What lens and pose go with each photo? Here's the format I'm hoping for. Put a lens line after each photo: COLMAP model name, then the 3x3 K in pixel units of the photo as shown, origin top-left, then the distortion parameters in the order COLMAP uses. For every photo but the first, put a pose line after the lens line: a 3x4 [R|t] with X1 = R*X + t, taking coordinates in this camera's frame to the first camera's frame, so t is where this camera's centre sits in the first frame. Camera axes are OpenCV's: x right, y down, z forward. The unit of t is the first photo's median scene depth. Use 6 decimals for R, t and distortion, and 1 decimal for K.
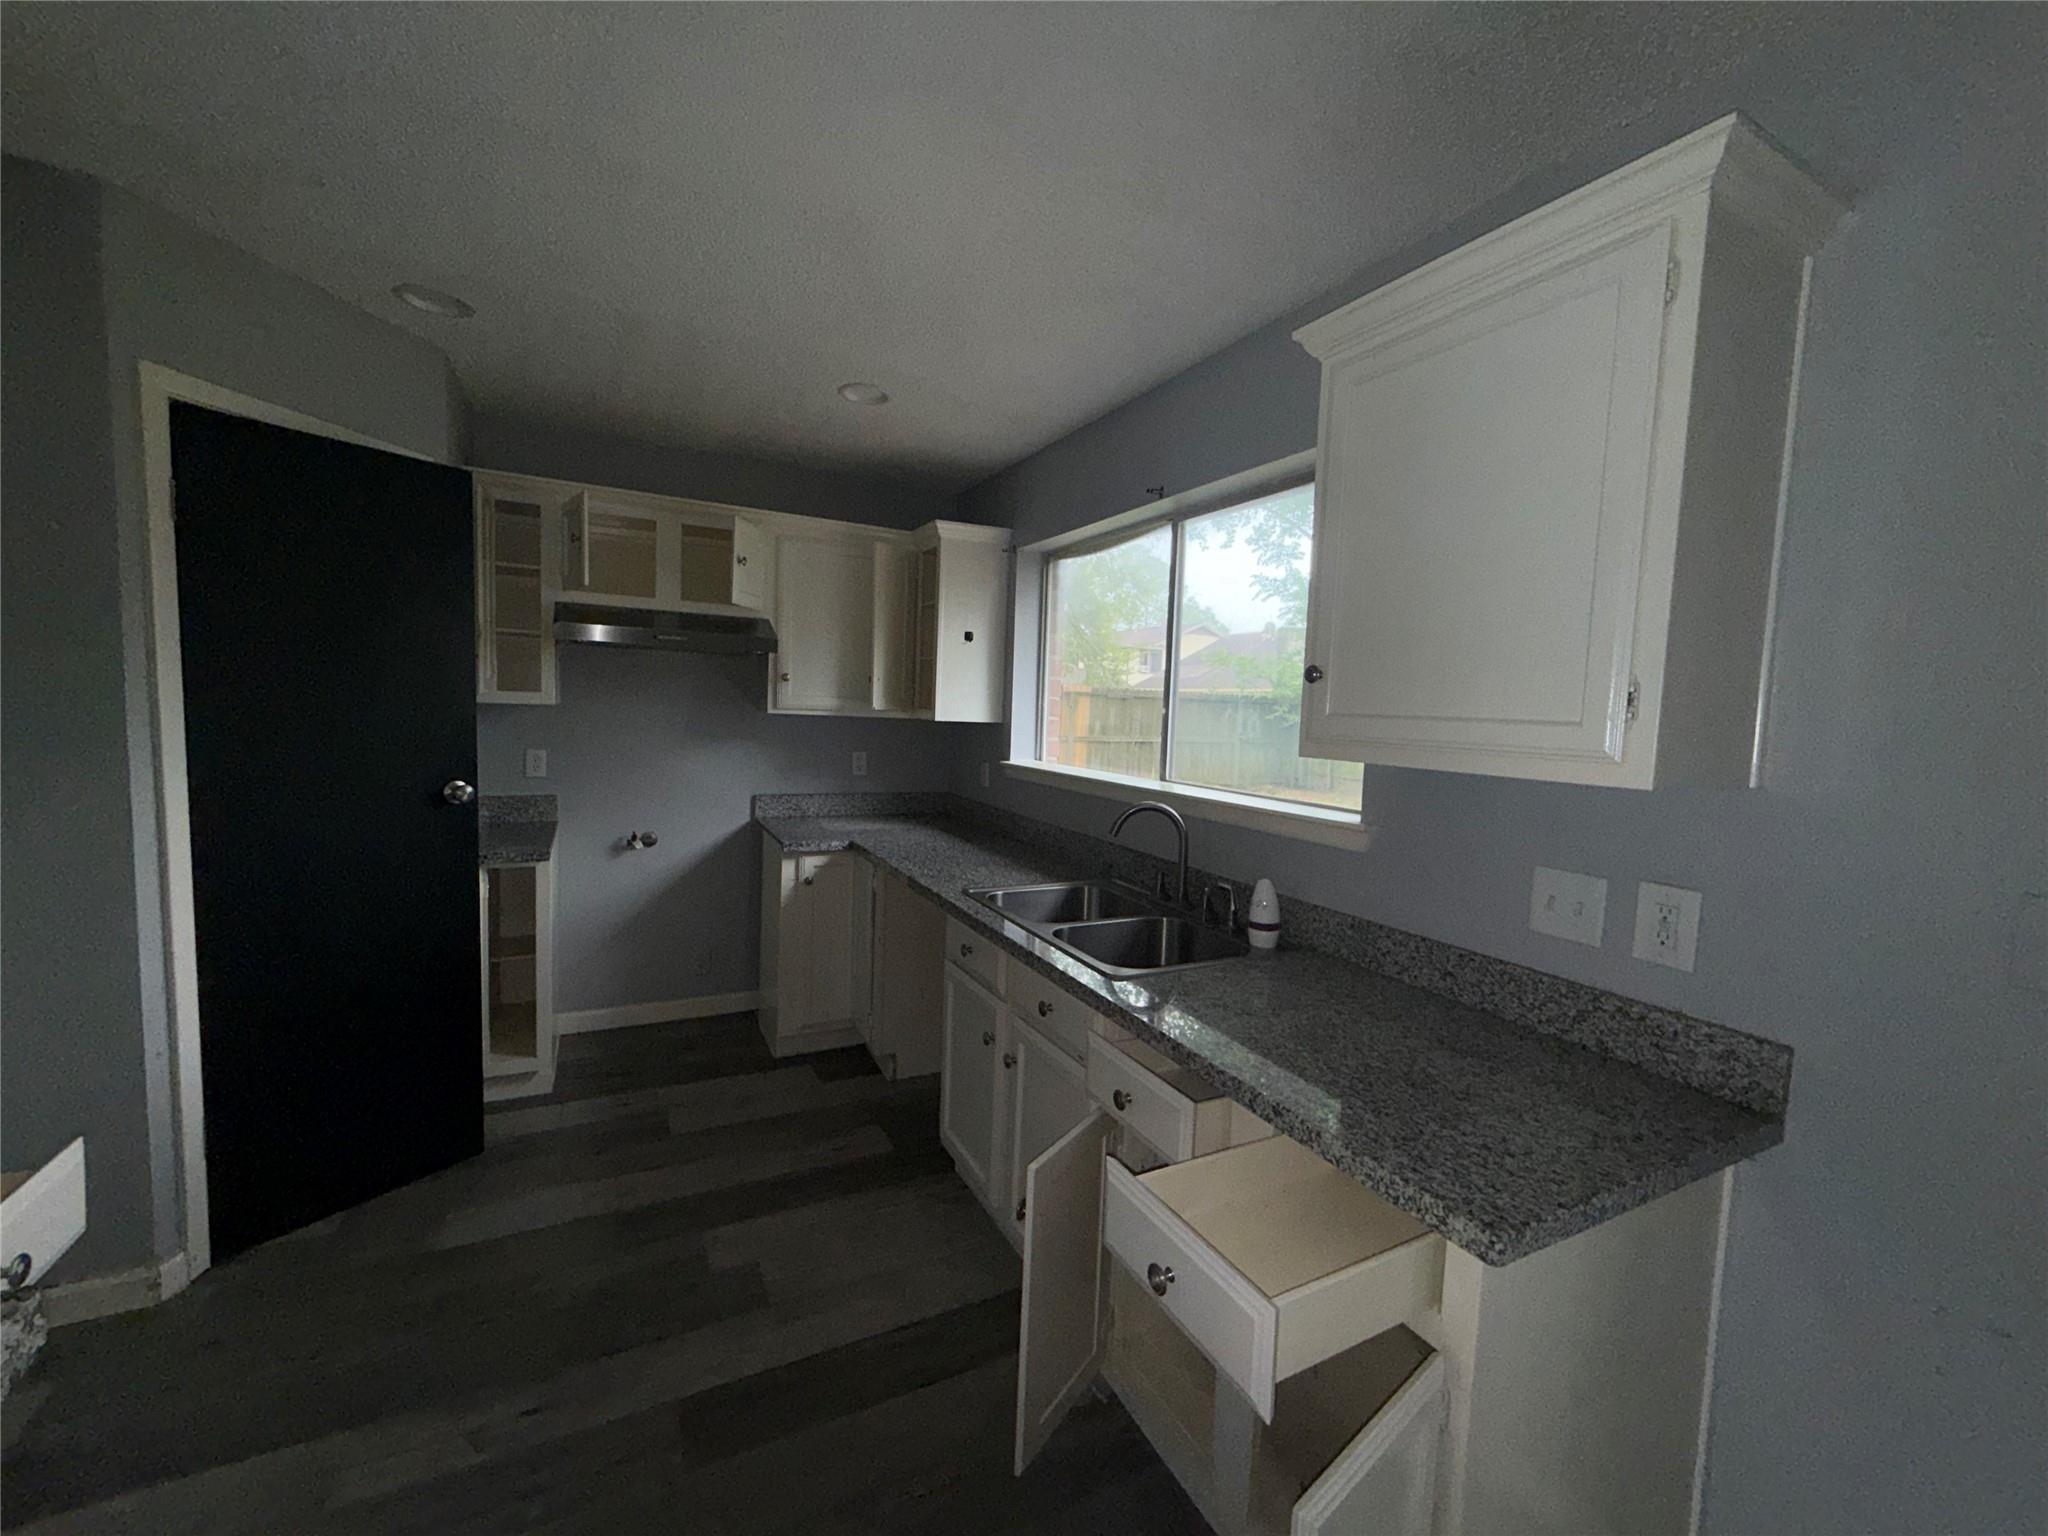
lens RADIAL K [[813.8, 0, 1021.6], [0, 813.8, 769.4], [0, 0, 1]] dist [-0.001302, -0.000441]
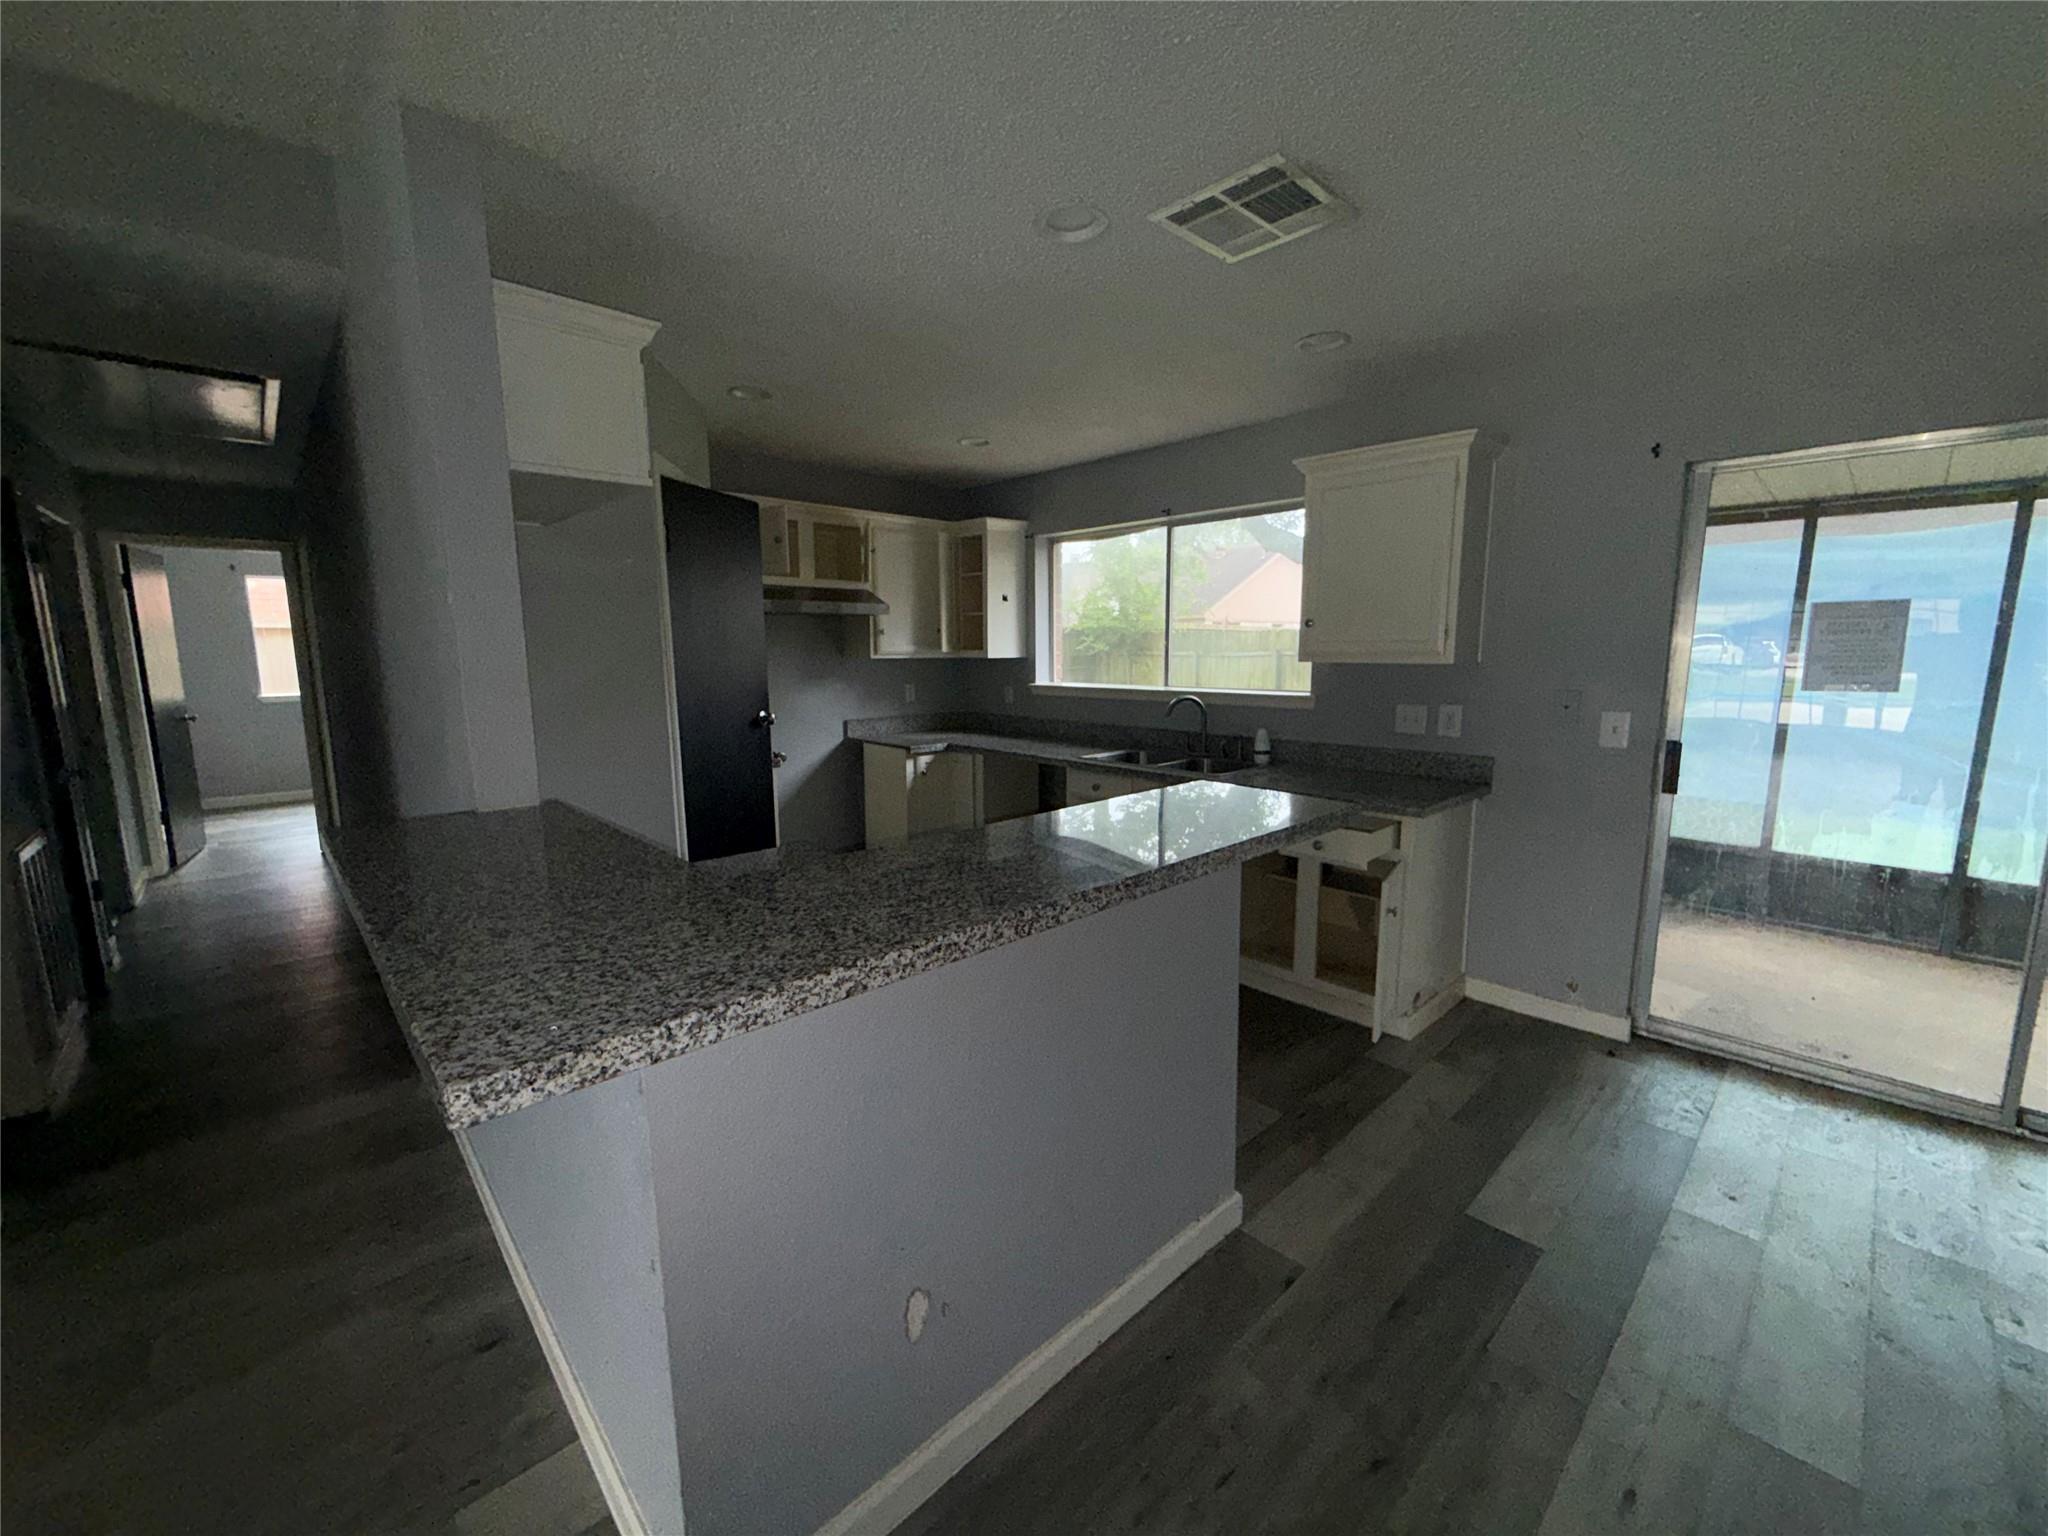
lens RADIAL K [[816.4, 0, 1019.6], [0, 816.4, 769.1], [0, 0, 1]] dist [-0.001128, -0.000238]
pose [[0.958774, -0.087560, 0.270342, -0.541352], [0.066238, 0.994001, 0.087029, 0.015986], [-0.276341, -0.065535, 0.958823, -0.487261]]
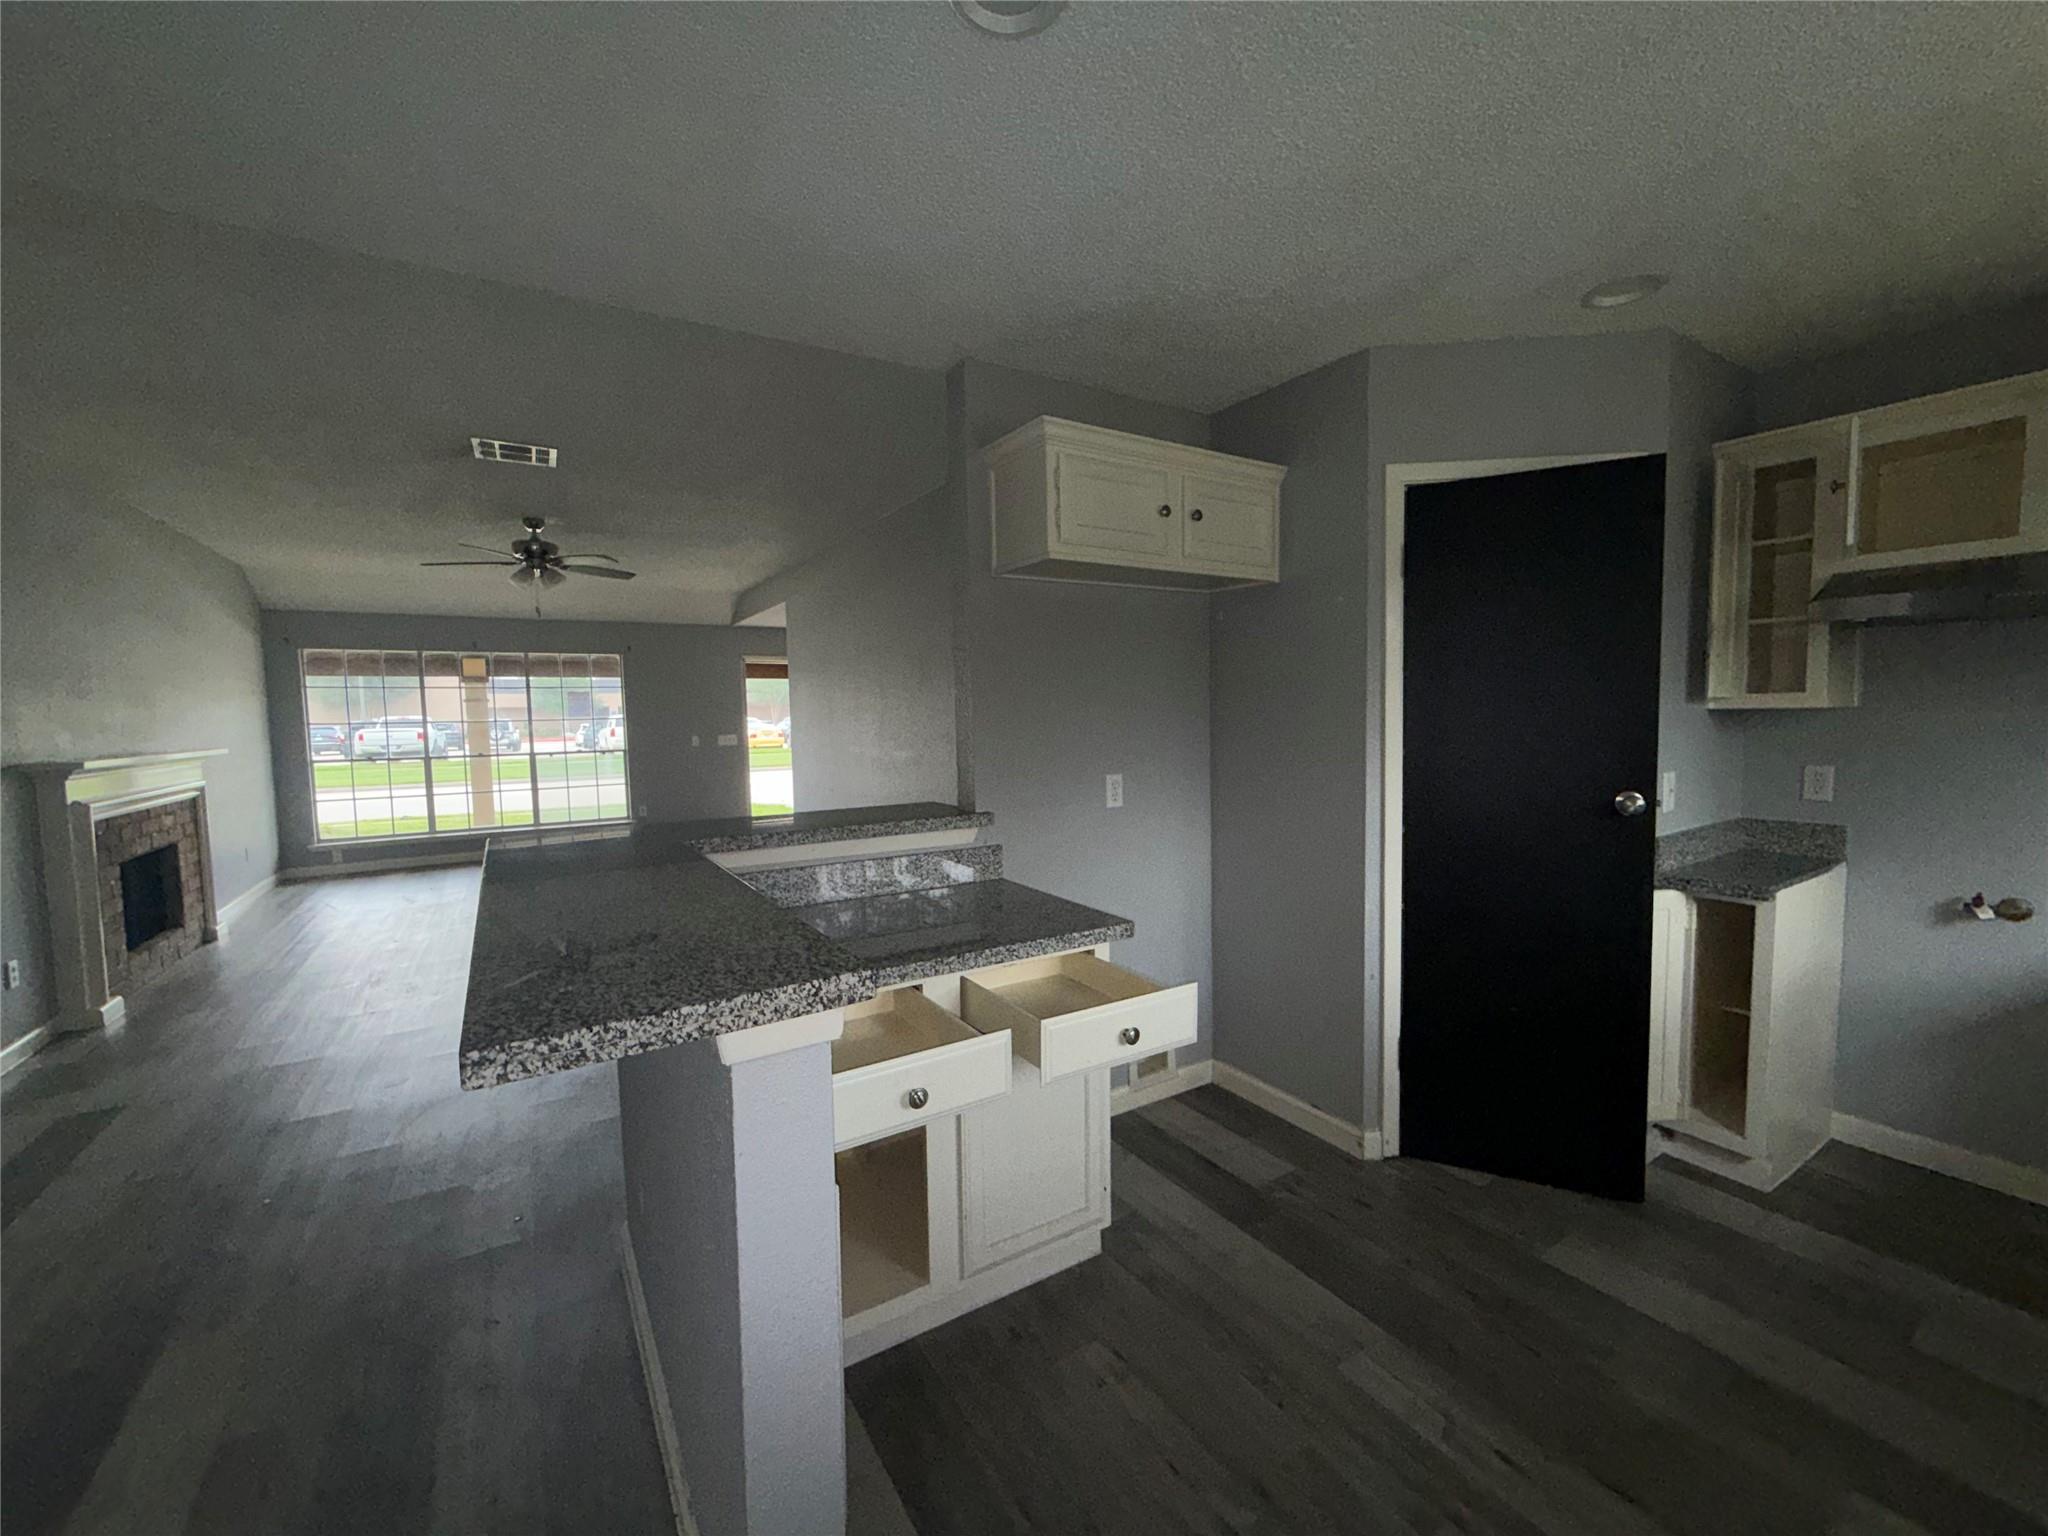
lens RADIAL K [[816.4, 0, 1019.6], [0, 816.4, 769.1], [0, 0, 1]] dist [-0.001128, -0.000238]
pose [[0.083259, 0.027245, -0.996155, 0.147179], [-0.057547, 0.998090, 0.022488, 0.006328], [0.994865, 0.055453, 0.084667, 0.179122]]
